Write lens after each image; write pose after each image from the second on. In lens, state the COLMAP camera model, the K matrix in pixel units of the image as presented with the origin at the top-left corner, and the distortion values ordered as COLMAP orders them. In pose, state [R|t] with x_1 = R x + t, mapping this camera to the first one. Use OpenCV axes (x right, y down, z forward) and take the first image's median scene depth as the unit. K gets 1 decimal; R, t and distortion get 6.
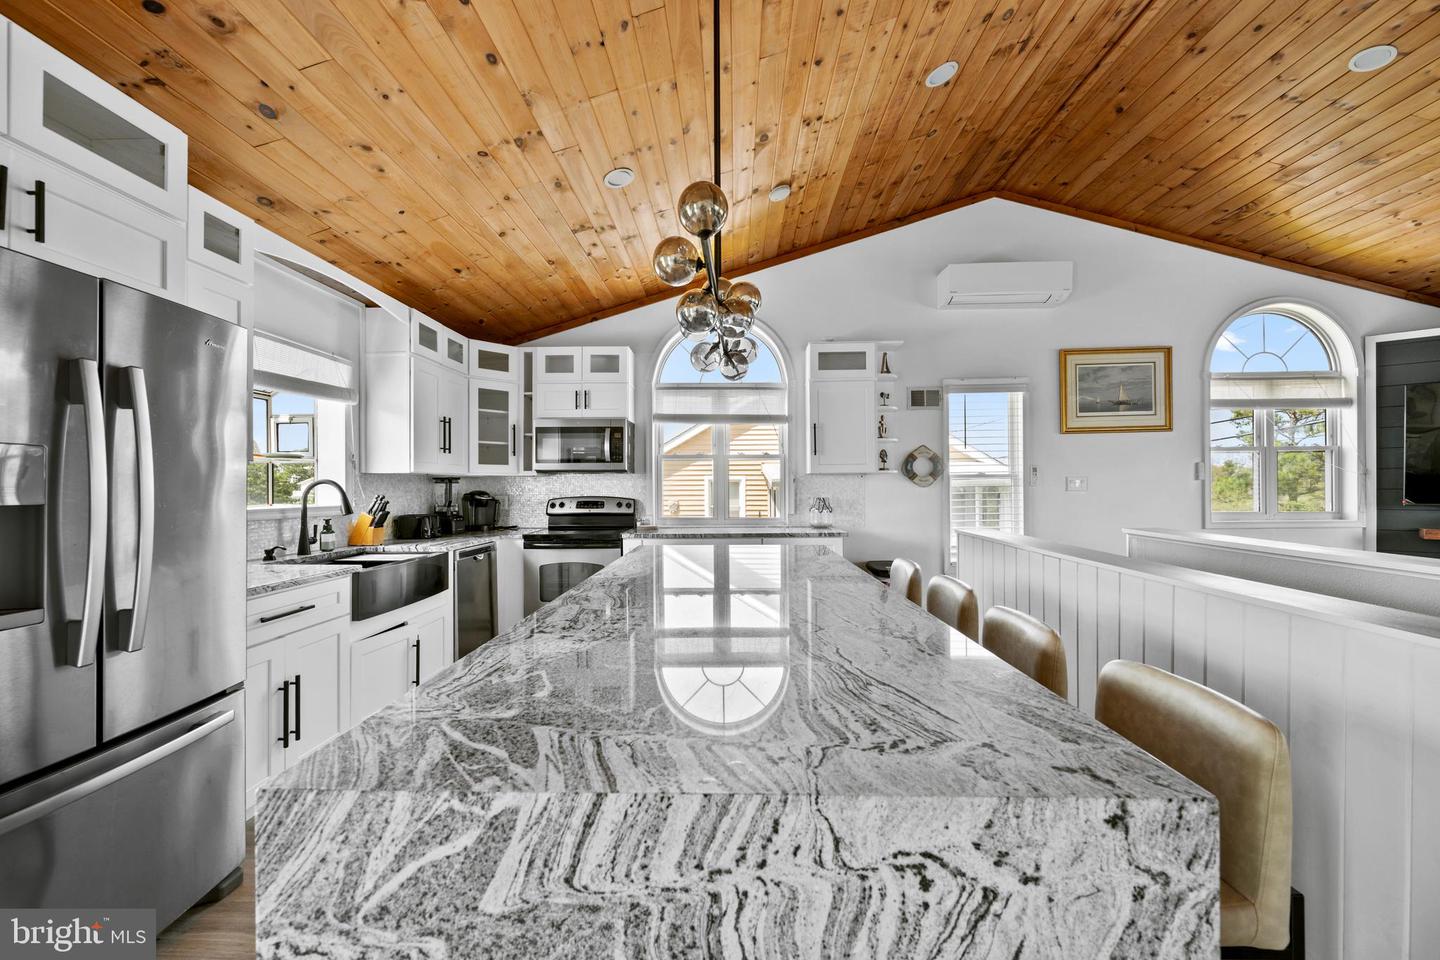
lens RADIAL K [[570.2, 0, 717.7], [0, 570.2, 484.9], [0, 0, 1]] dist [0.000662, -0.000470]
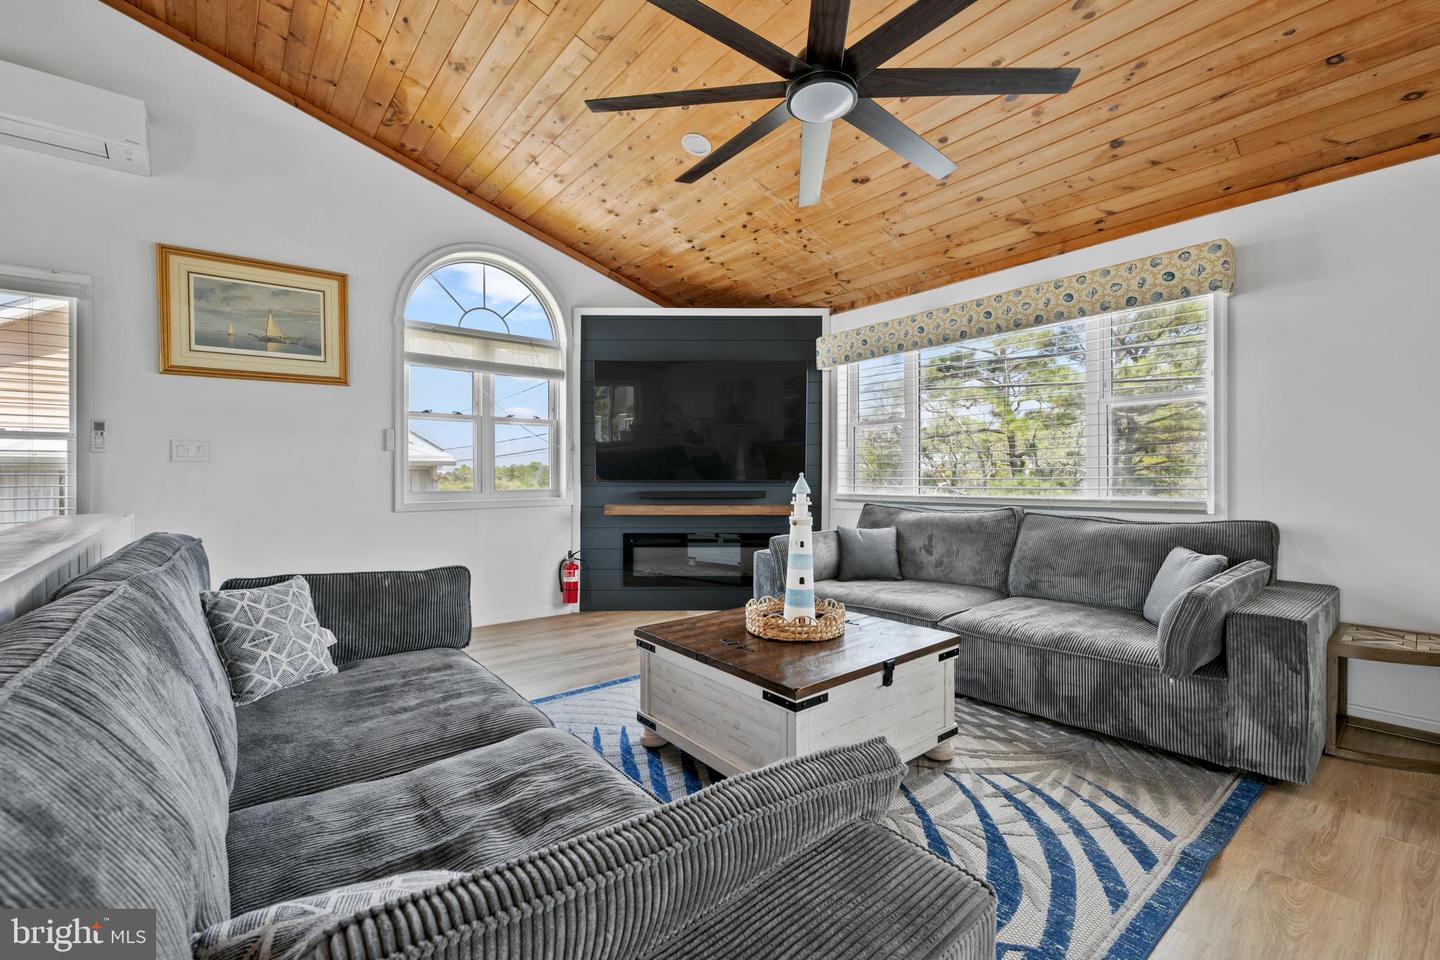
lens RADIAL K [[611.7, 0, 719.2], [0, 611.7, 478.6], [0, 0, 1]] dist [0.000169, -0.000323]
pose [[0.757962, 0.002771, 0.652293, 0.634680], [-0.009795, 0.999927, 0.007133, 0.019376], [-0.652225, -0.011796, 0.757934, 0.050694]]
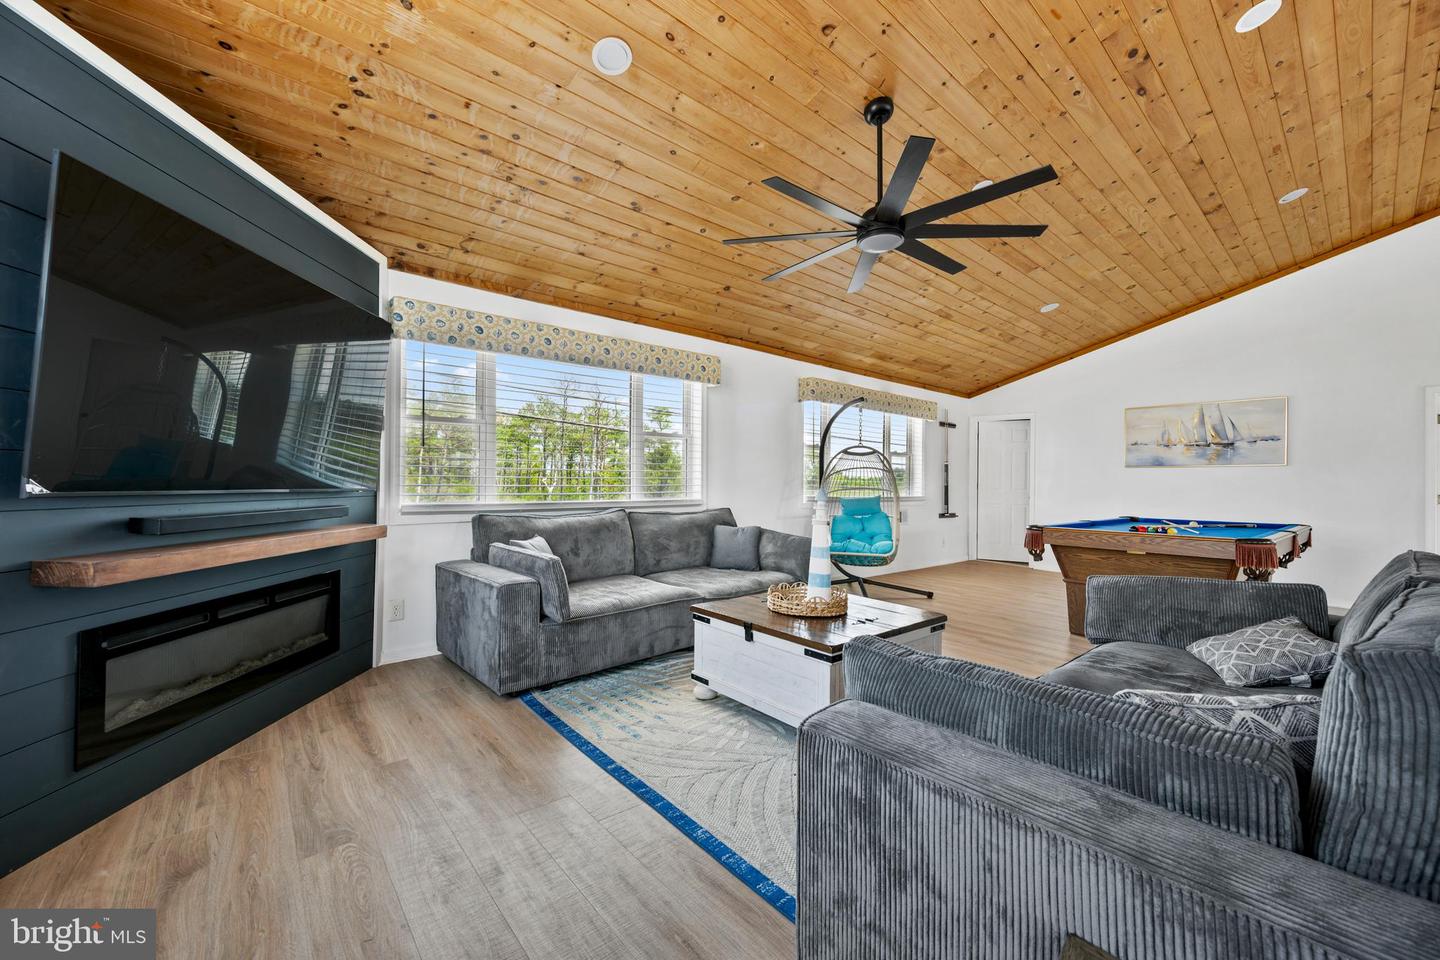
lens RADIAL K [[570.2, 0, 713.1], [0, 570.2, 474.6], [0, 0, 1]] dist [0.000662, -0.000470]
pose [[-0.678416, 0.015841, 0.734507, 0.658214], [-0.008213, 0.999542, -0.029142, 0.038137], [-0.734632, -0.025803, -0.677975, 1.834246]]
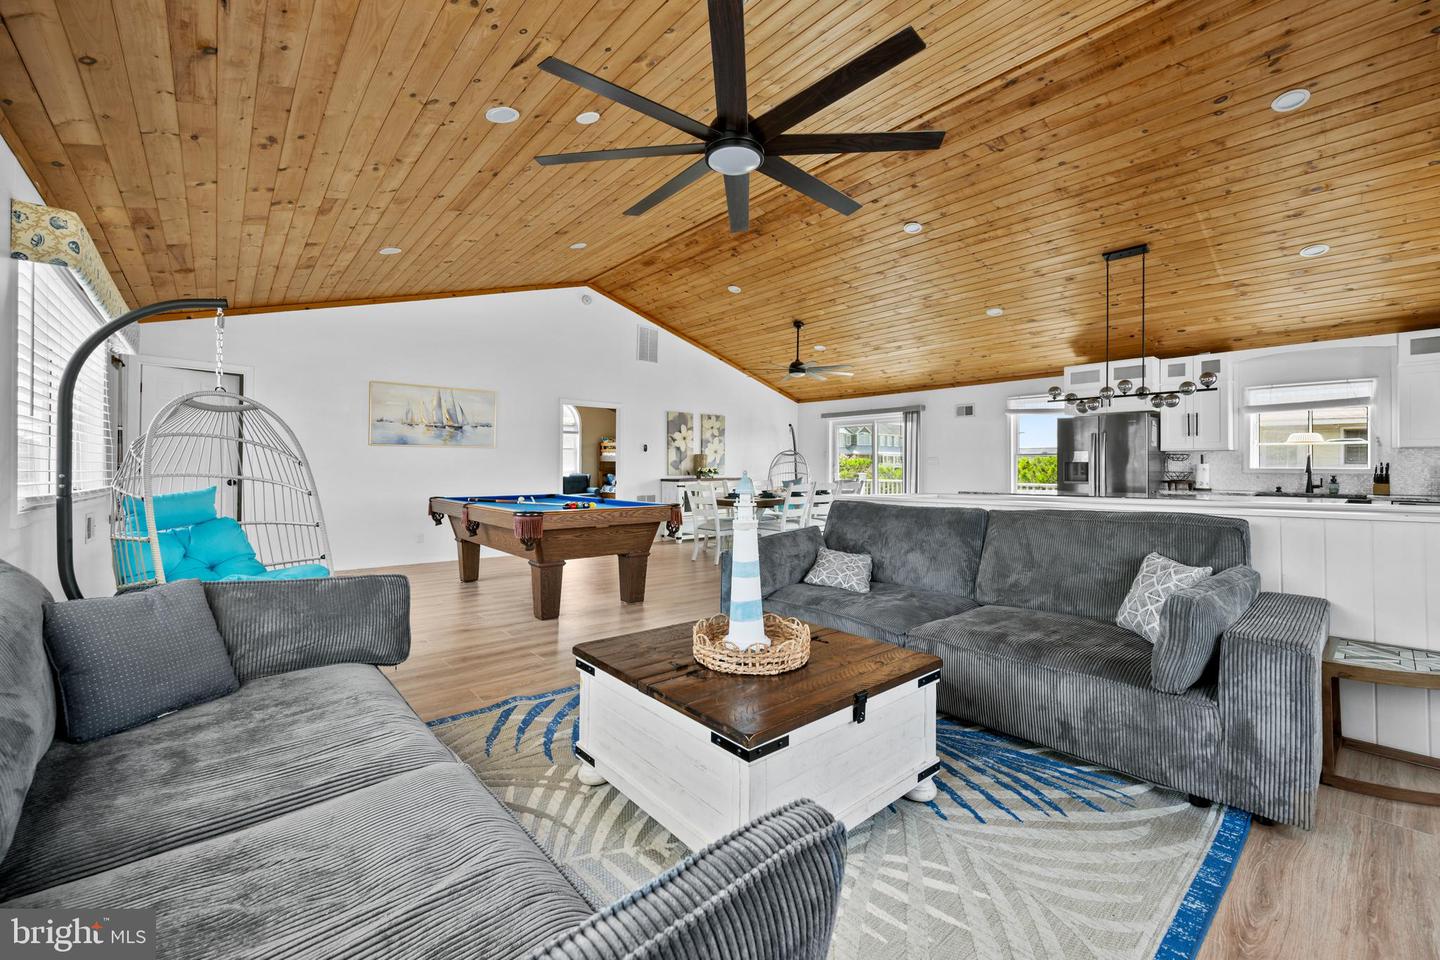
lens RADIAL K [[570.2, 0, 728.1], [0, 570.2, 468.4], [0, 0, 1]] dist [0.000662, -0.000470]
pose [[-0.726566, 0.012971, -0.686974, 2.005293], [0.012055, 0.999909, 0.006131, 0.013115], [0.686991, -0.003827, -0.726656, 1.426452]]
